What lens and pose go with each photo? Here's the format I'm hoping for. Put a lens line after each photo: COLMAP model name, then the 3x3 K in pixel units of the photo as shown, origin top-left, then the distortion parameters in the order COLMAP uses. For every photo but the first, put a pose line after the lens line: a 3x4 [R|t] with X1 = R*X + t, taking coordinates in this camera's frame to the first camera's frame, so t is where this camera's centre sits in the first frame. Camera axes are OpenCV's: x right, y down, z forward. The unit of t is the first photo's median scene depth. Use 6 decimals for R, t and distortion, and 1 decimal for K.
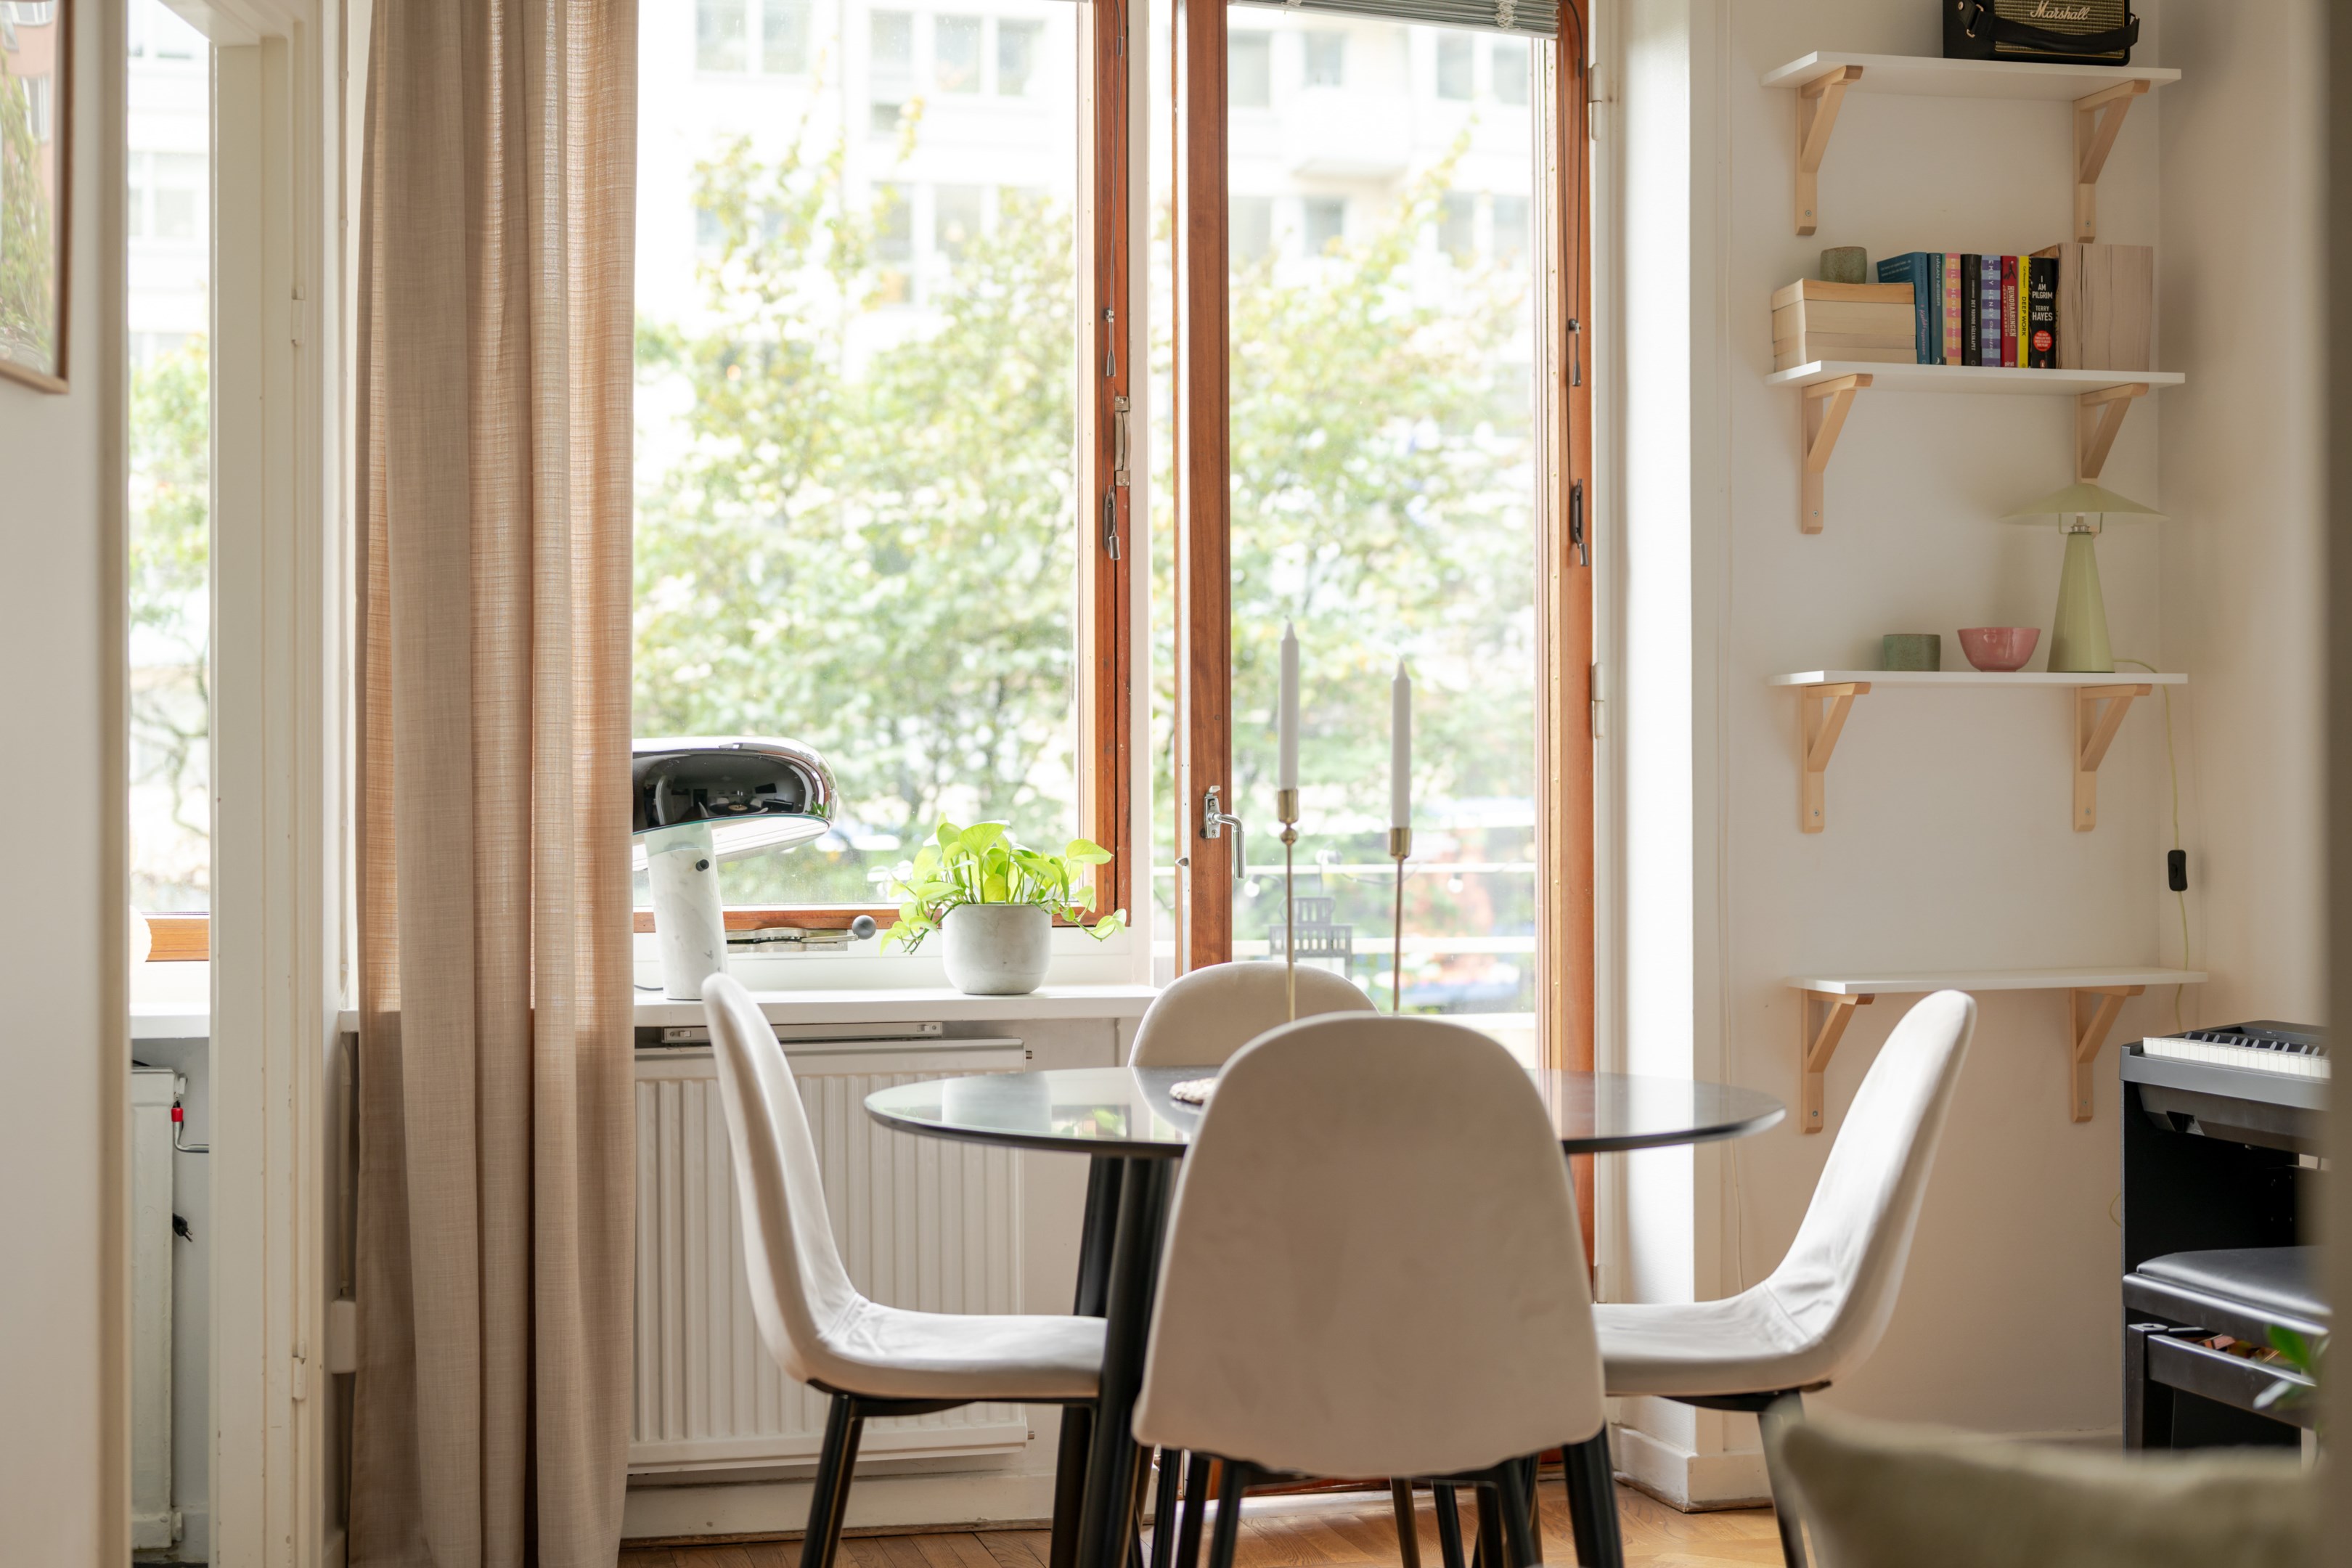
lens RADIAL K [[3702.7, 0, 1133.5], [0, 3702.7, 763.7], [0, 0, 1]] dist [0.043870, 0.000000]
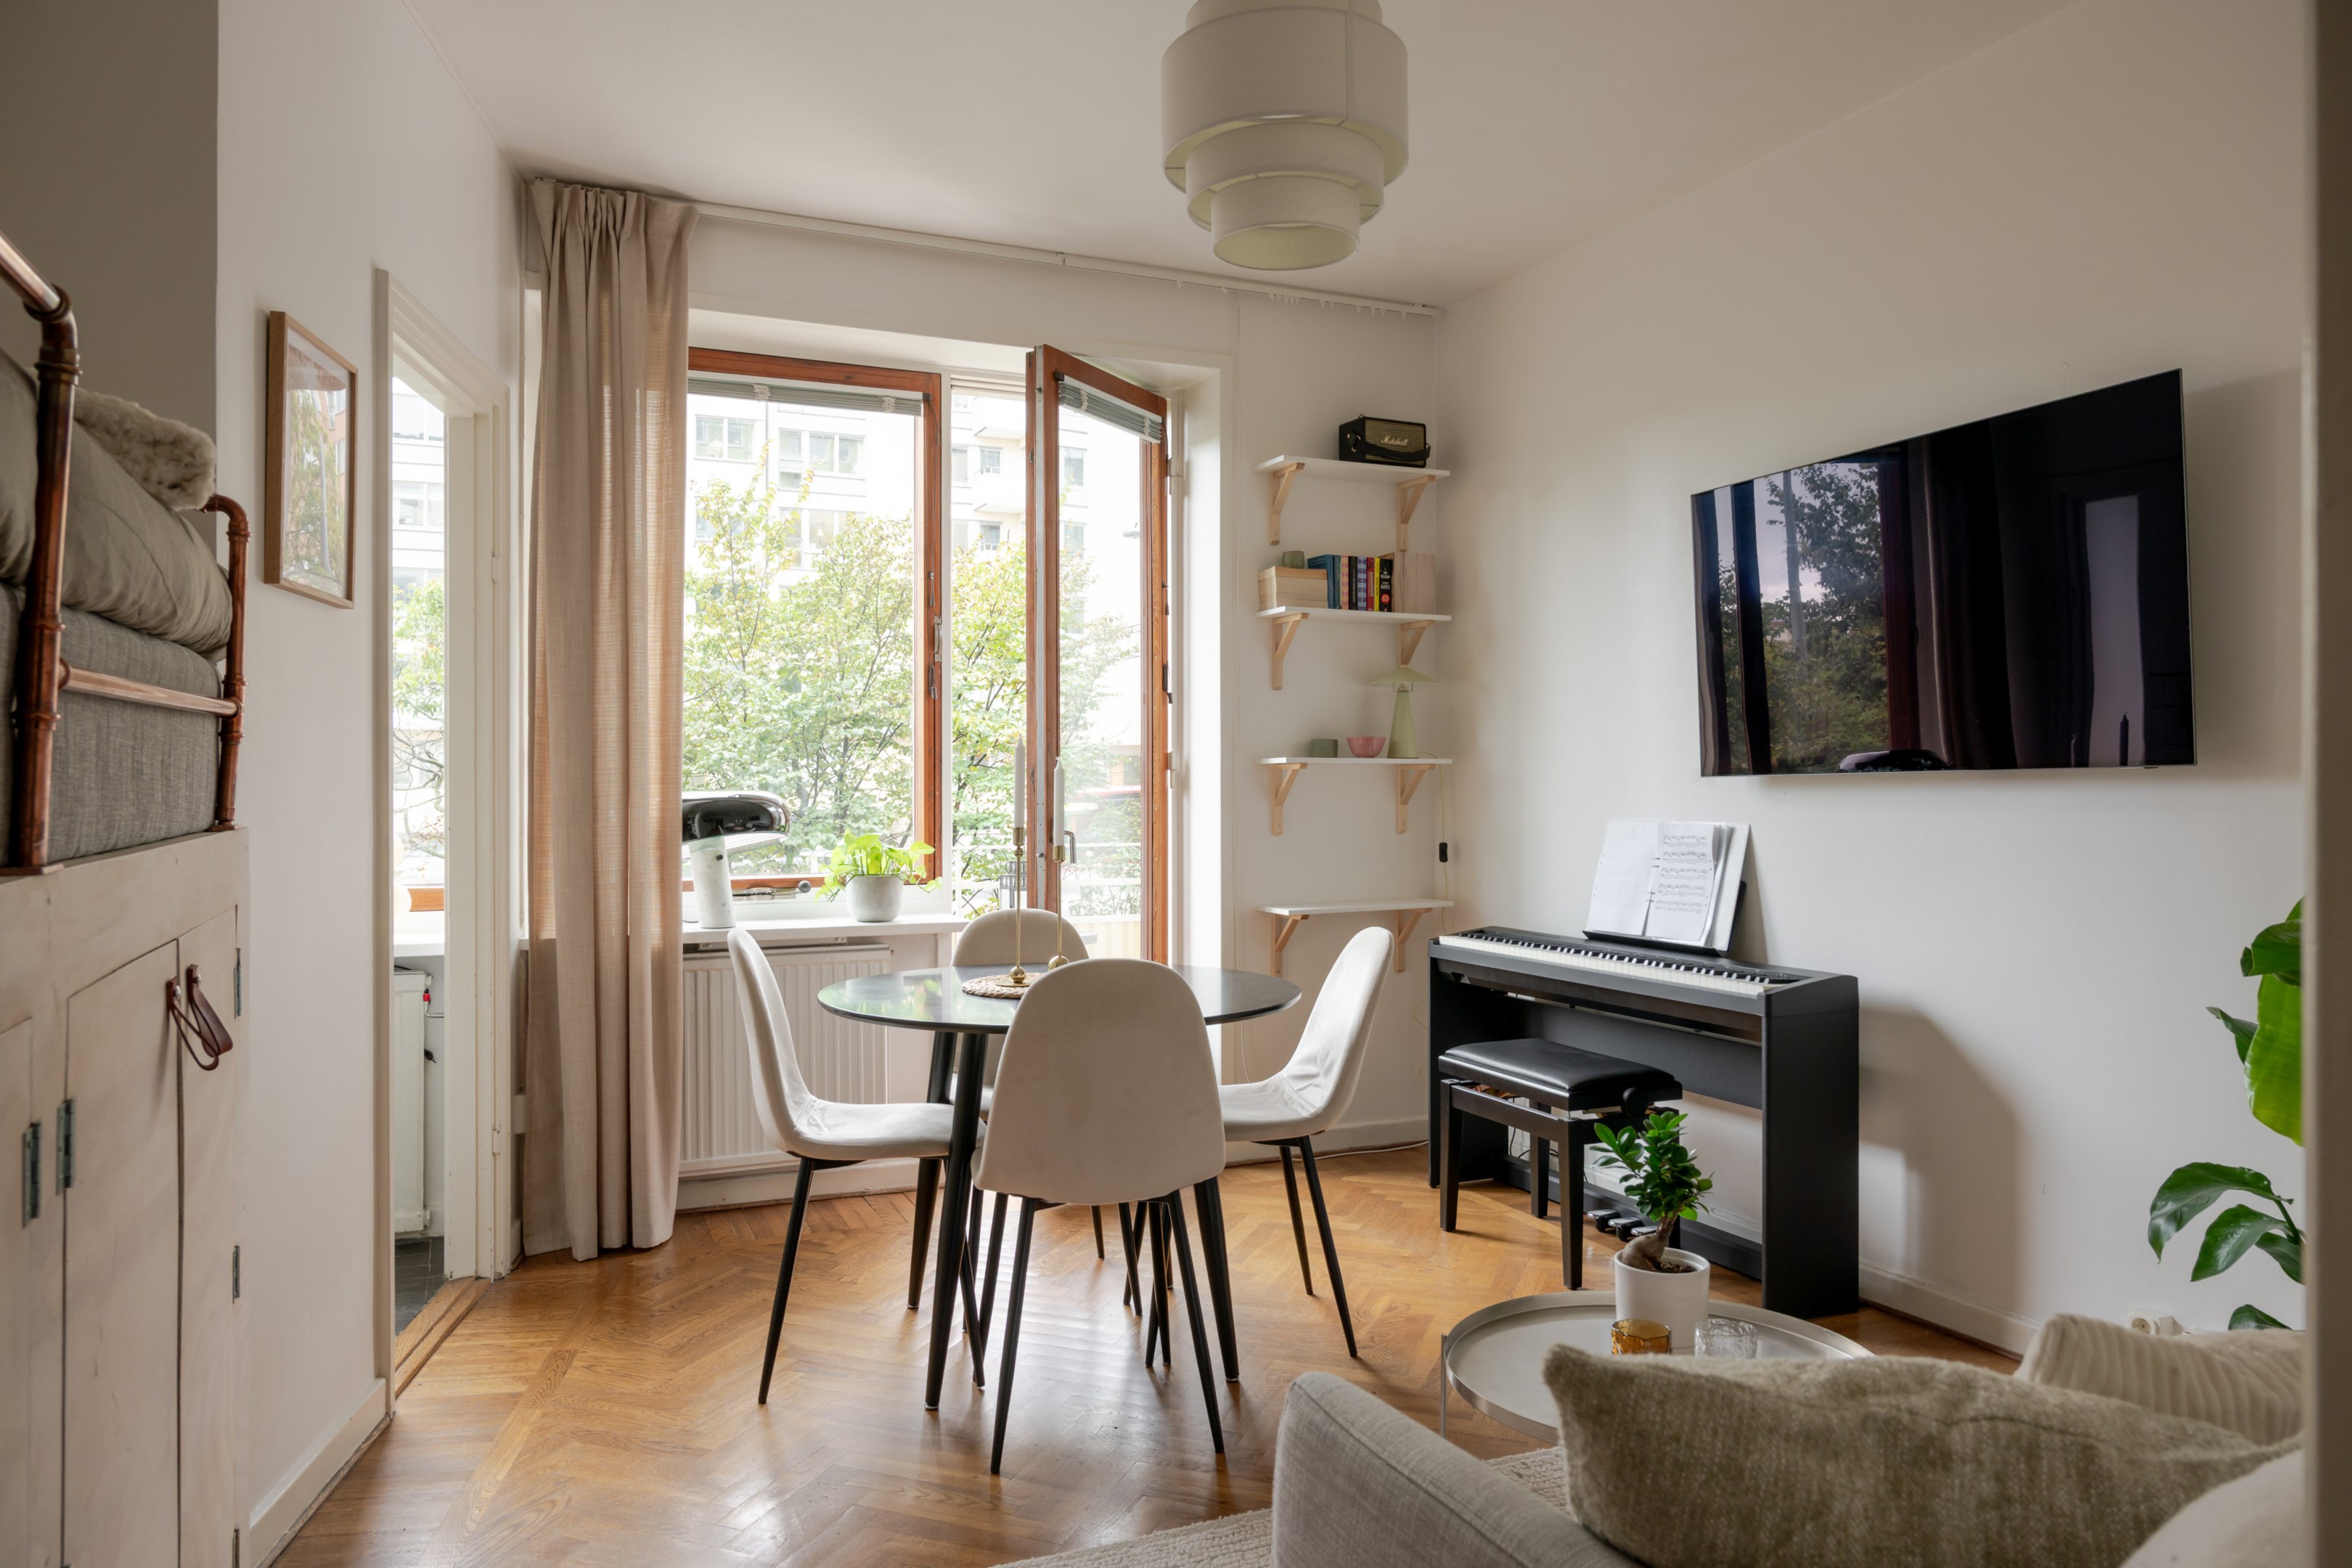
lens RADIAL K [[1627.9, 0, 1193.5], [0, 1627.9, 781.4], [0, 0, 1]] dist [0.012683, -0.012955]
pose [[0.983994, 0.001214, 0.178199, -0.024678], [-0.002035, 0.999988, 0.004424, -0.015770], [-0.178191, -0.004716, 0.983985, 0.124211]]
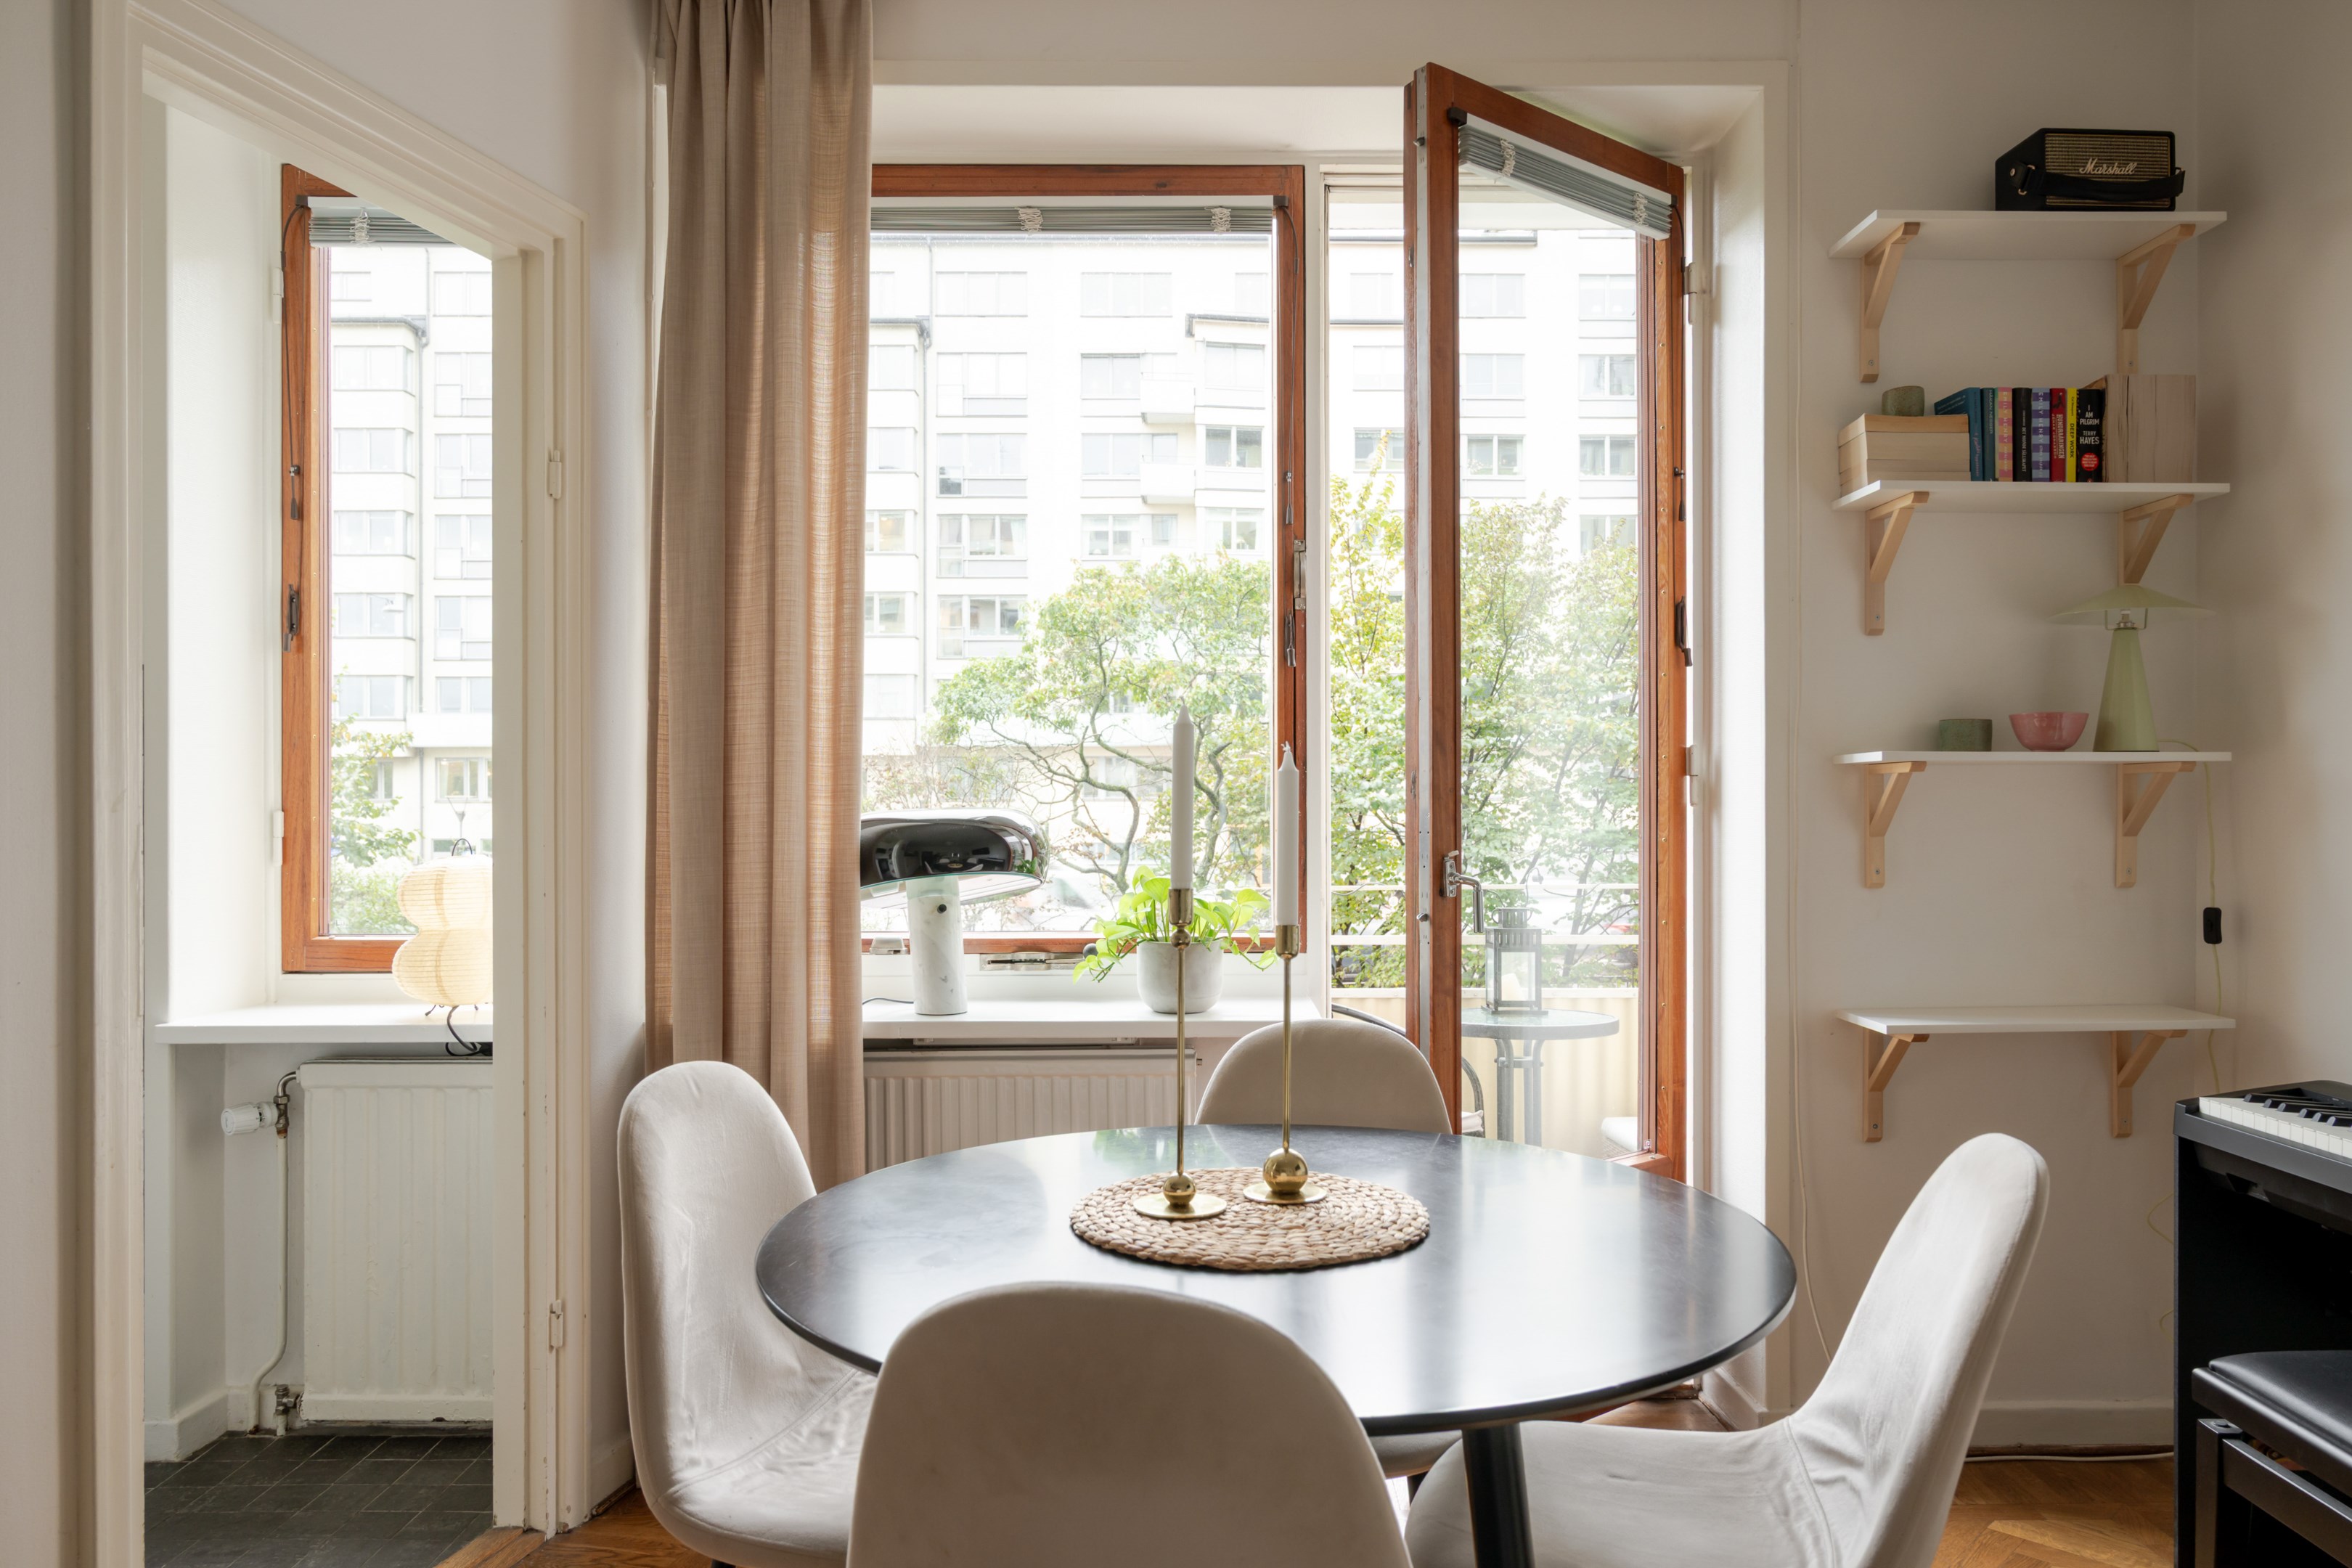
lens RADIAL K [[1627.9, 0, 1189.1], [0, 1627.9, 800.3], [0, 0, 1]] dist [0.012683, -0.012955]
pose [[0.971621, 0.001563, -0.236537, 0.097622], [0.000427, 0.999965, 0.008362, -0.014388], [0.236542, -0.008226, 0.971586, 0.460696]]
